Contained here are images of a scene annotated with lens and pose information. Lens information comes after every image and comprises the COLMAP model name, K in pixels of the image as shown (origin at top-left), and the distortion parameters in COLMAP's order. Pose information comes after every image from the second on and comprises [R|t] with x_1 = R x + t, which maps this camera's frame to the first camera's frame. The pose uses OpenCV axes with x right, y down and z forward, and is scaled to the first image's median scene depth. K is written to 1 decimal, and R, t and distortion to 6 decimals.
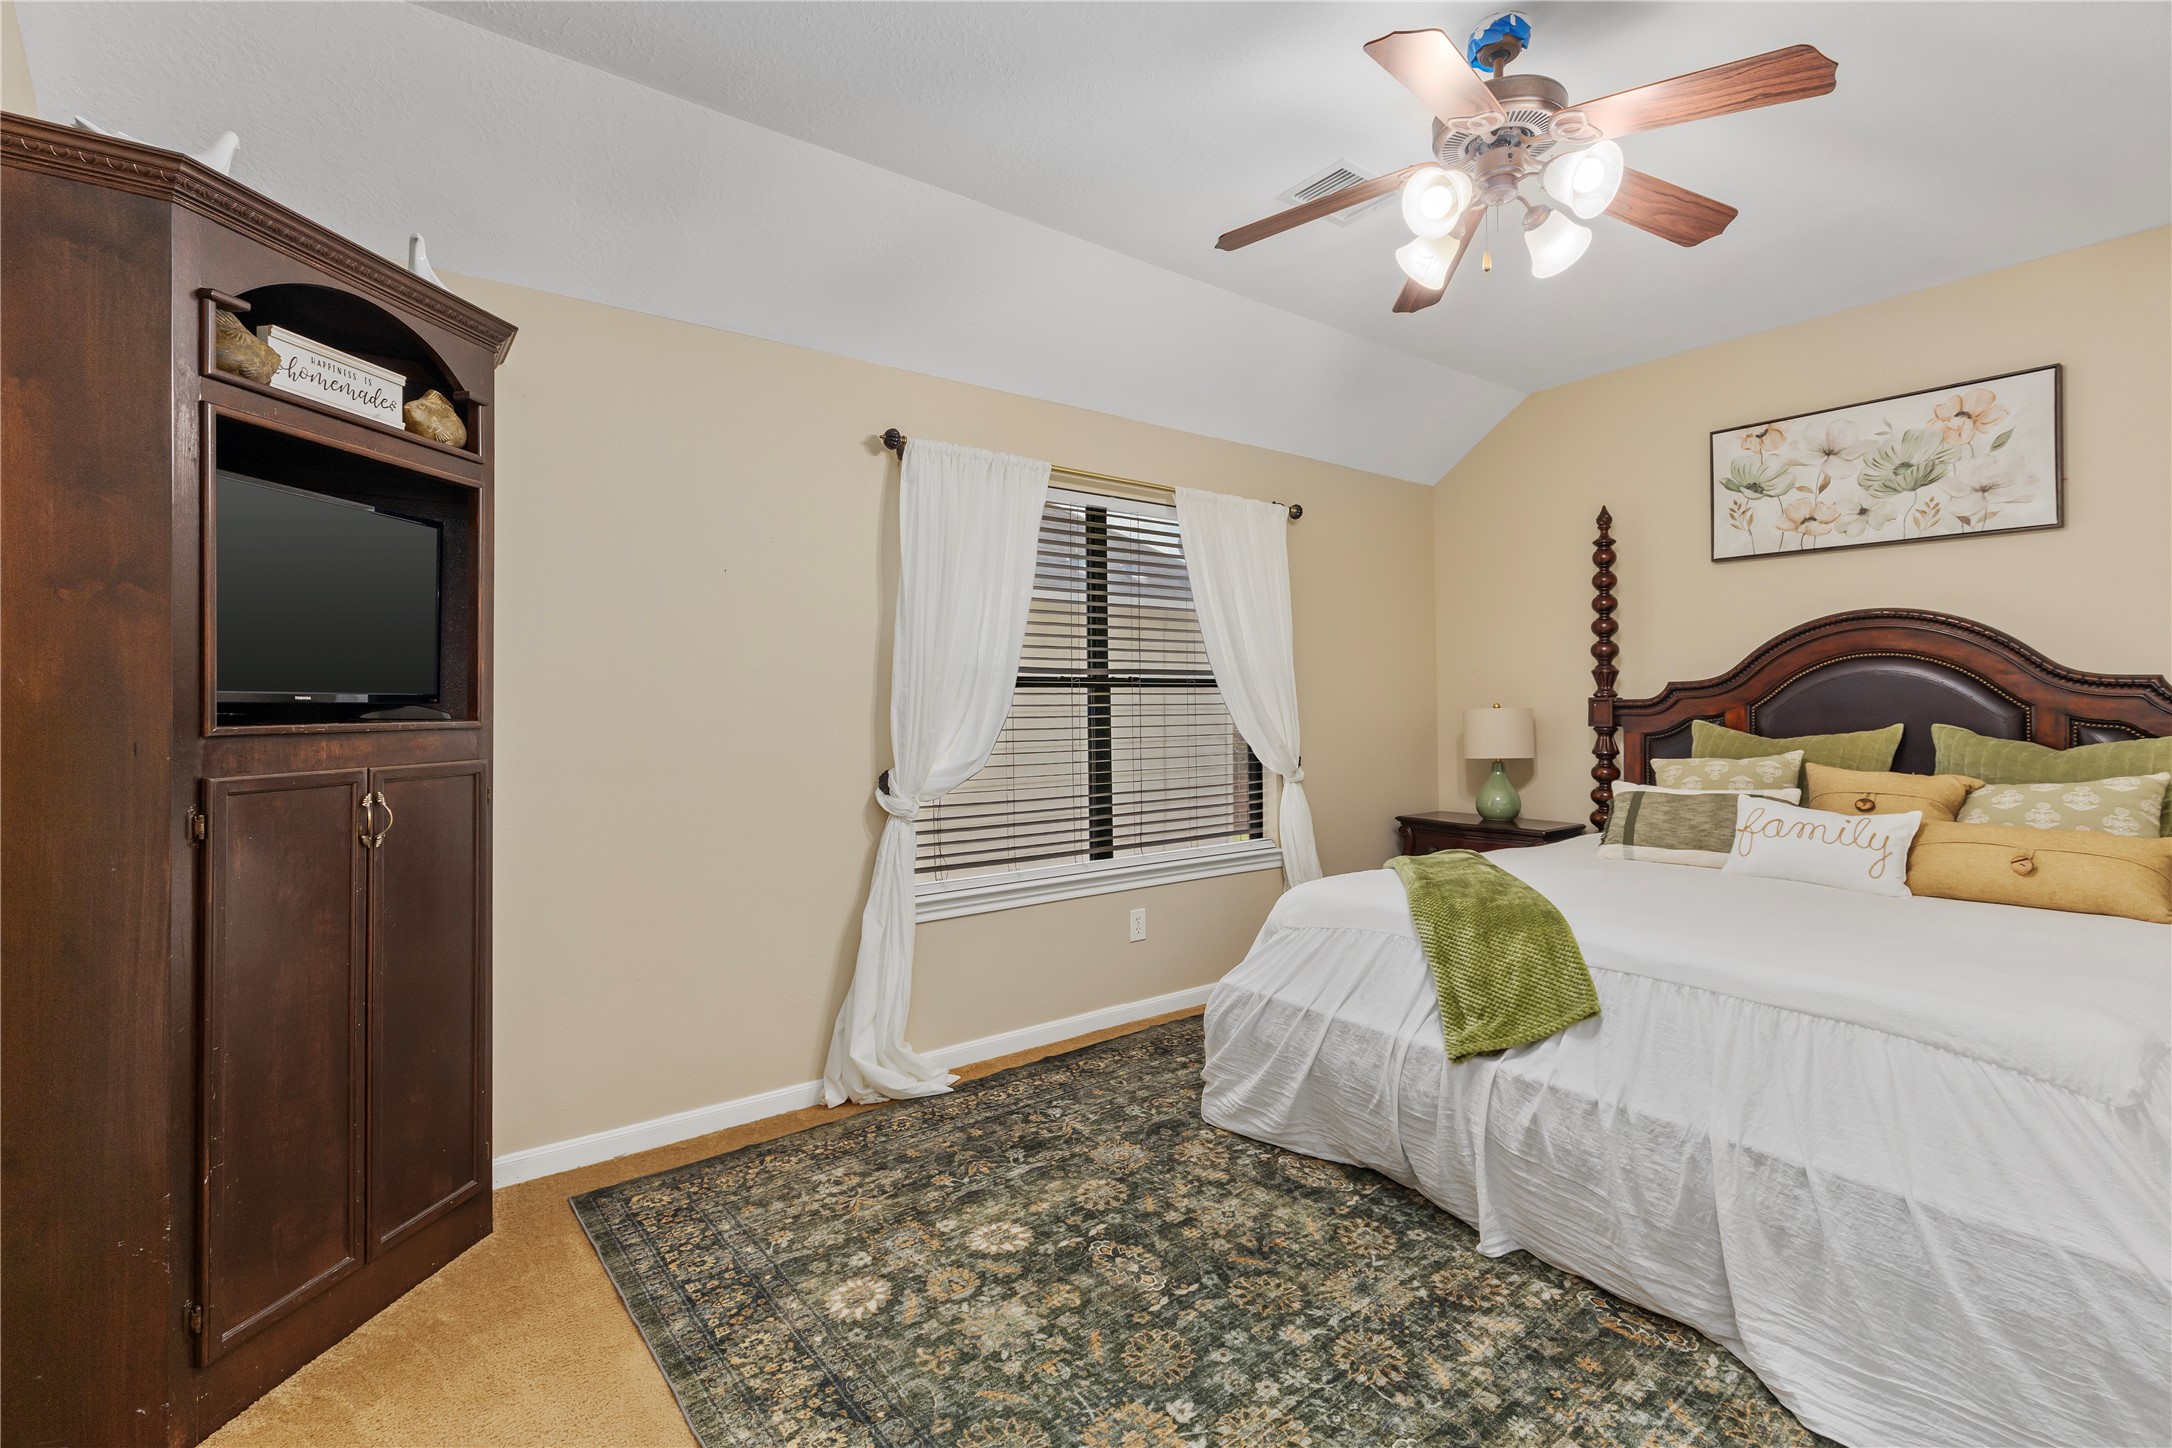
lens RADIAL K [[982.6, 0, 1091.3], [0, 982.6, 700.8], [0, 0, 1]] dist [0.000208, -0.000563]
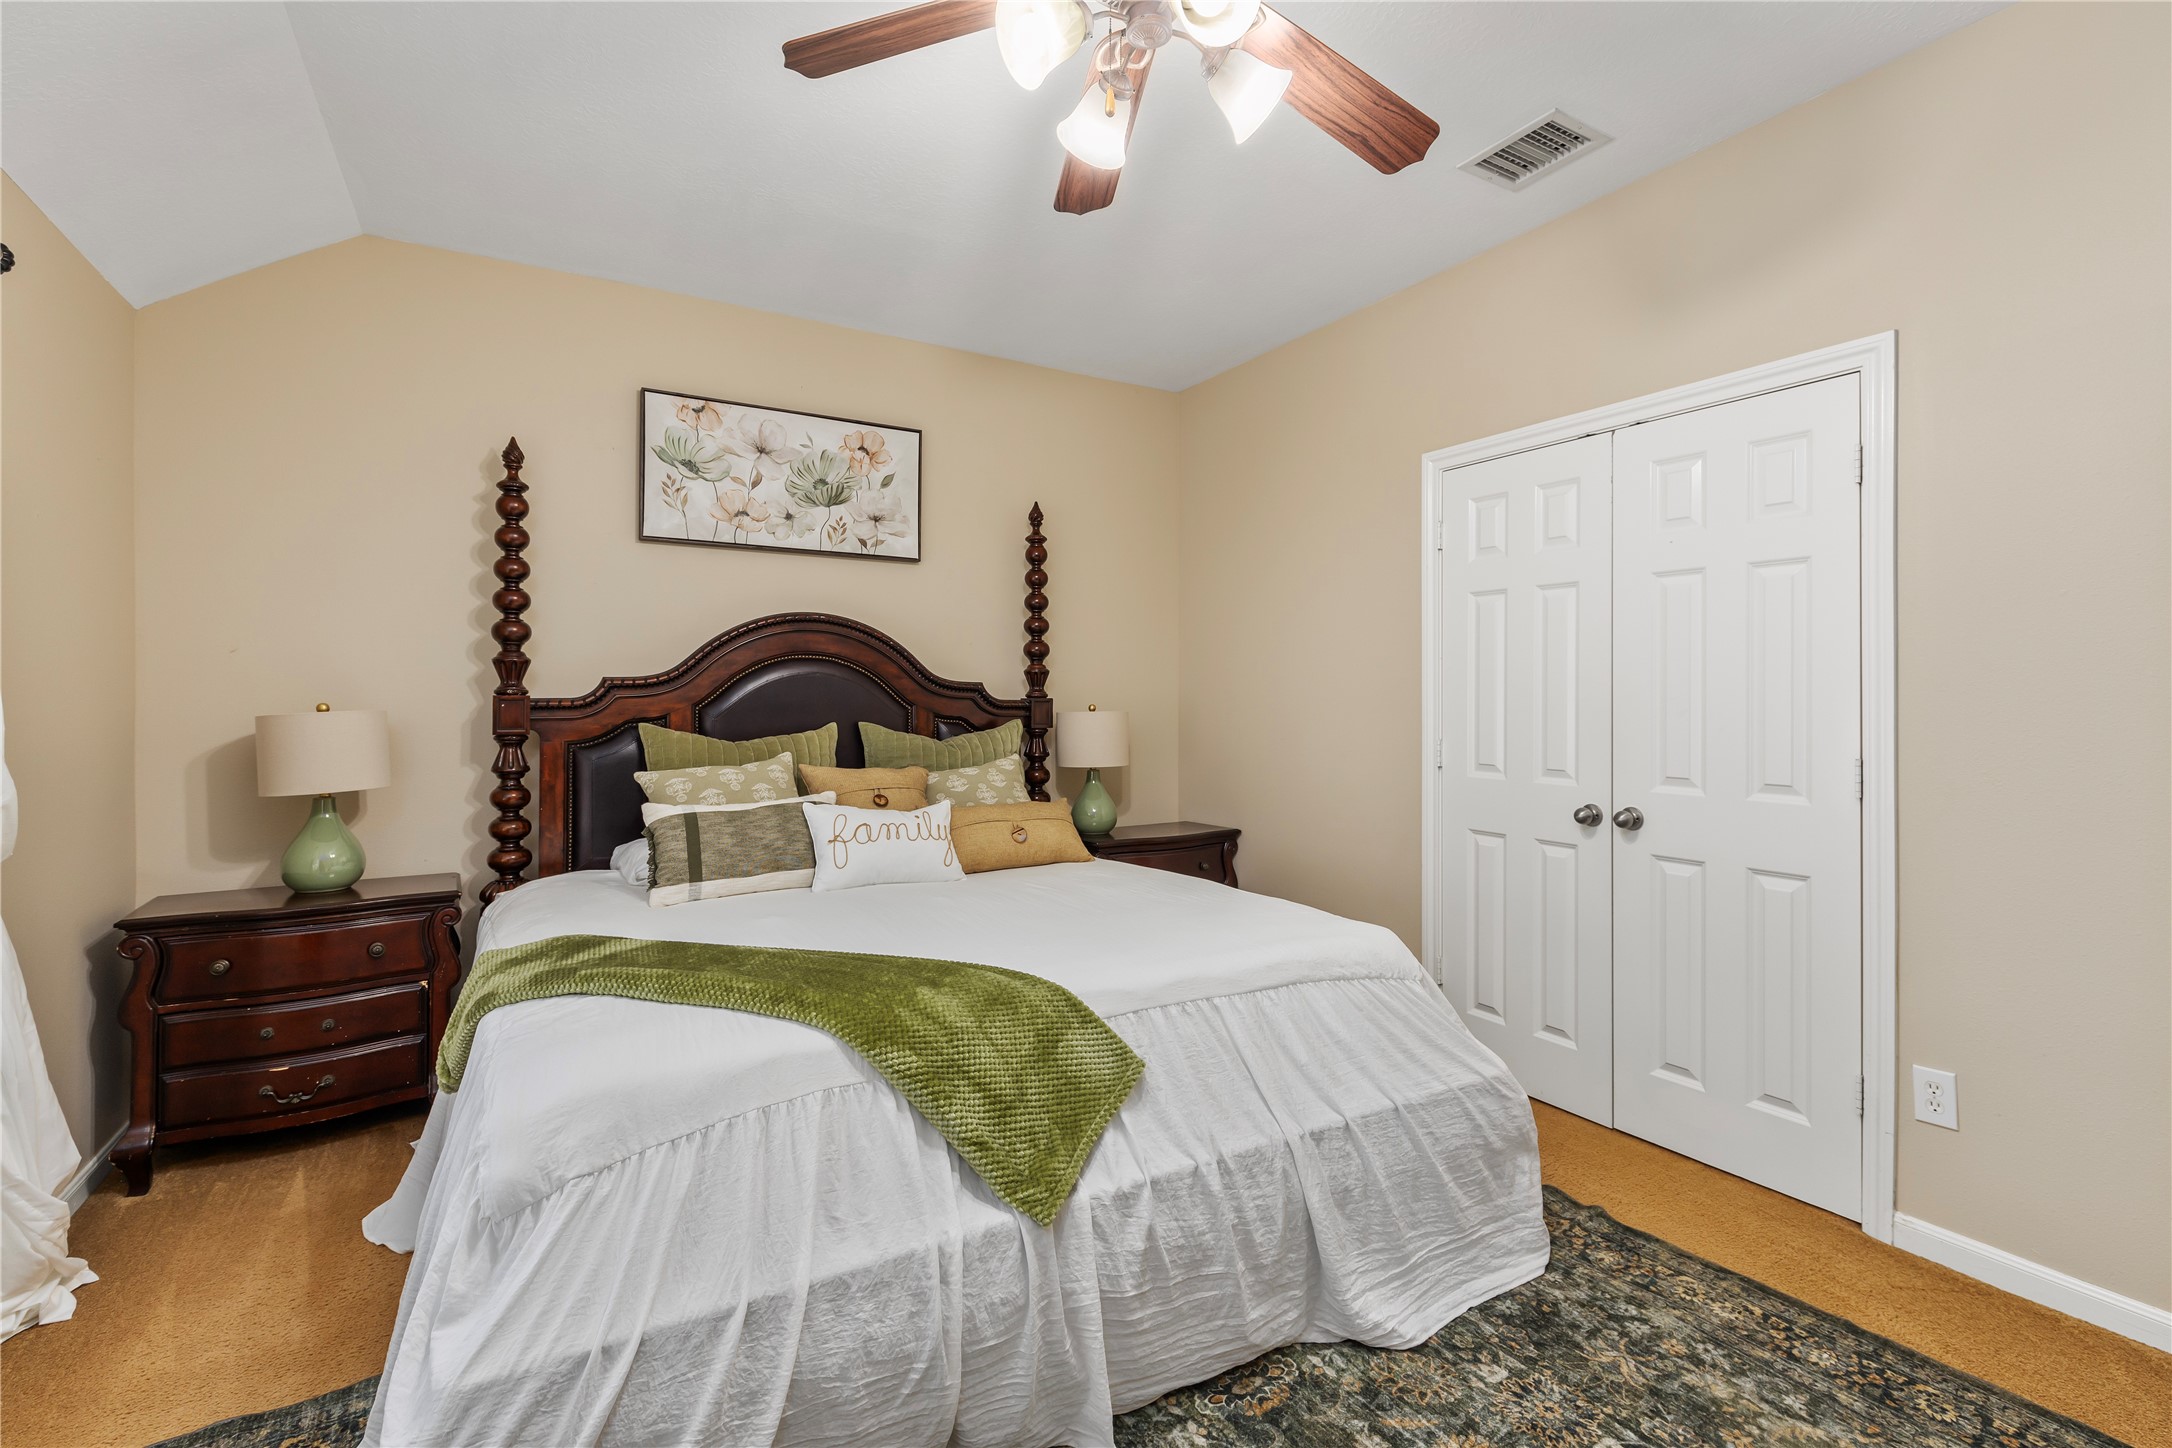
lens RADIAL K [[982.6, 0, 1091.3], [0, 982.6, 700.8], [0, 0, 1]] dist [0.000208, -0.000563]
pose [[0.108595, 0.005444, 0.994071, -0.206377], [-0.002683, 0.999983, -0.005183, 0.004120], [-0.994082, -0.002104, 0.108607, 0.596708]]
